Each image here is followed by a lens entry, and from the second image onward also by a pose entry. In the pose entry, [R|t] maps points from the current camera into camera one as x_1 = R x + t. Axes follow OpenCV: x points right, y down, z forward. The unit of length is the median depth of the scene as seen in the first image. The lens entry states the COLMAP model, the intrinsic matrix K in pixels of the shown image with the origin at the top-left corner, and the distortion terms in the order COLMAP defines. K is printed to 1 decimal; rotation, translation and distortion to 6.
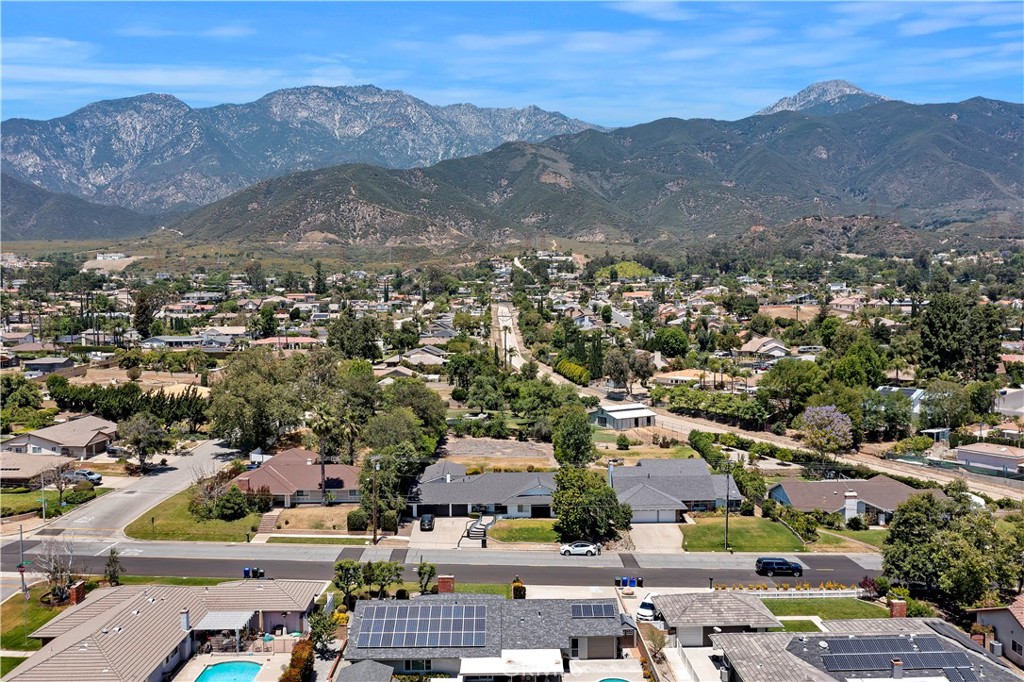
lens RADIAL K [[814.5, 0, 512.0], [0, 814.5, 341.0], [0, 0, 1]] dist [-0.007730, 0.006060]
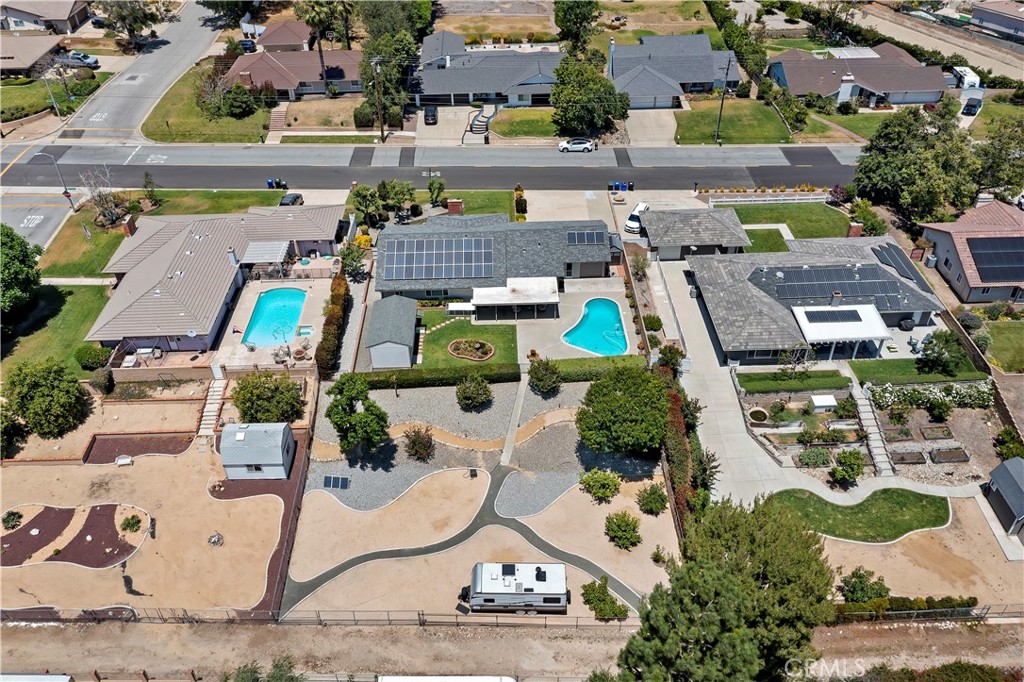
lens RADIAL K [[814.5, 0, 512.0], [0, 814.5, 341.0], [0, 0, 1]] dist [-0.007730, 0.006060]
pose [[0.999924, -0.012177, -0.001933, -0.001837], [0.011038, 0.814251, 0.580408, -0.102504], [-0.005494, -0.580385, 0.814324, -0.006438]]
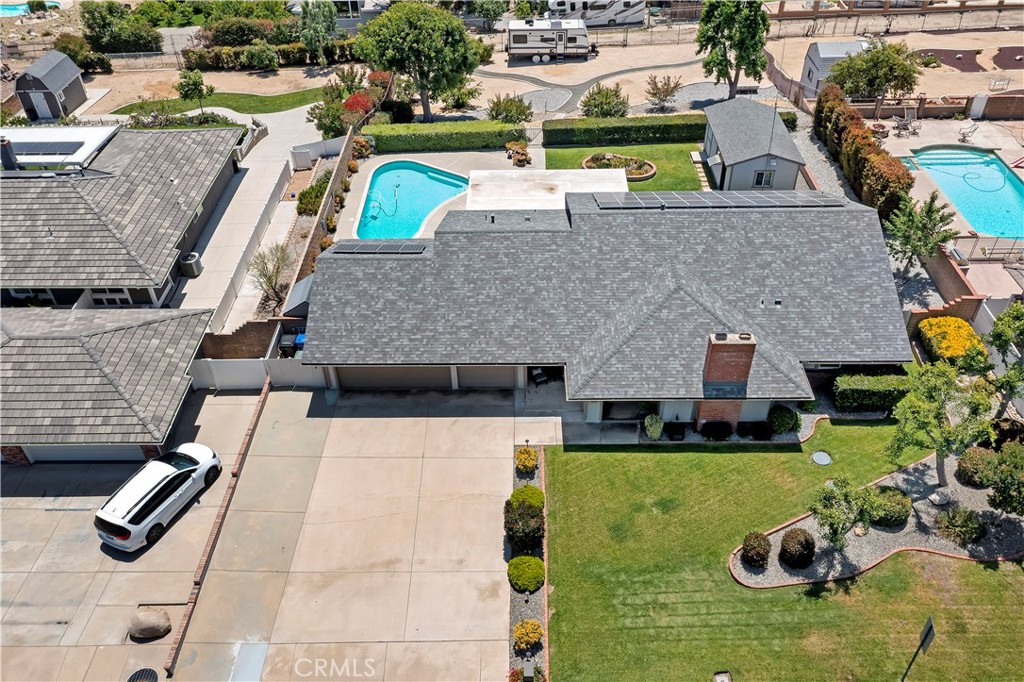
lens RADIAL K [[814.5, 0, 512.0], [0, 814.5, 341.0], [0, 0, 1]] dist [-0.007730, 0.006060]
pose [[-0.999230, 0.002450, 0.039163, 0.001312], [0.028118, 0.740839, 0.671094, 0.024812], [-0.027369, 0.671678, -0.740337, 0.662335]]
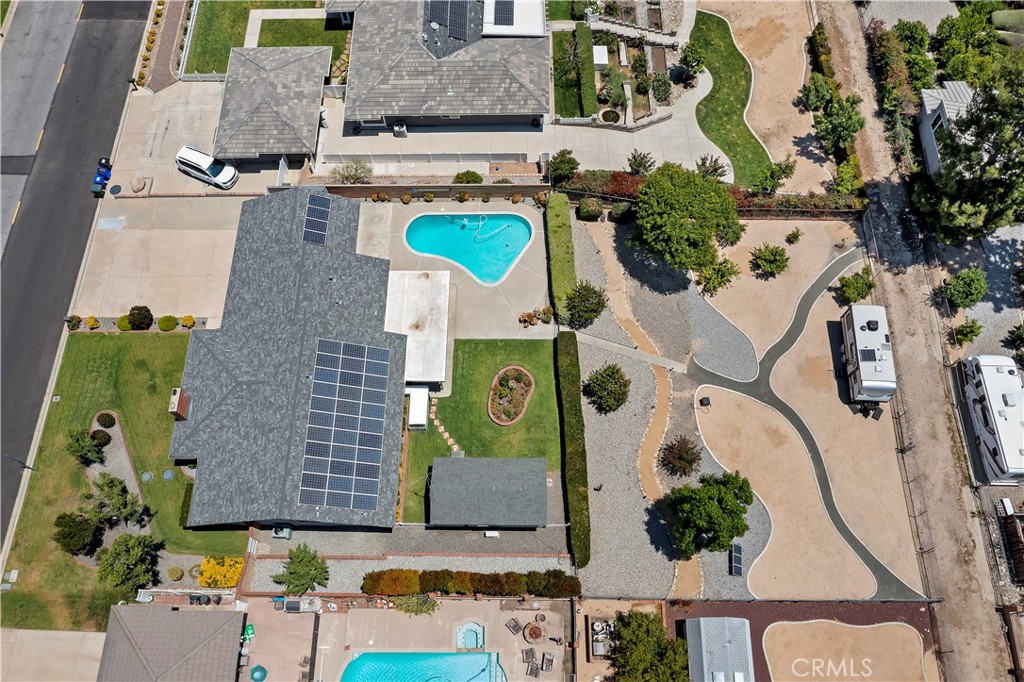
lens RADIAL K [[814.5, 0, 512.0], [0, 814.5, 341.0], [0, 0, 1]] dist [-0.007730, 0.006060]
pose [[0.029975, -0.911309, 0.410630, -0.152270], [0.066302, 0.411722, 0.908894, -0.149309], [-0.997349, -0.000019, 0.072763, 0.361001]]
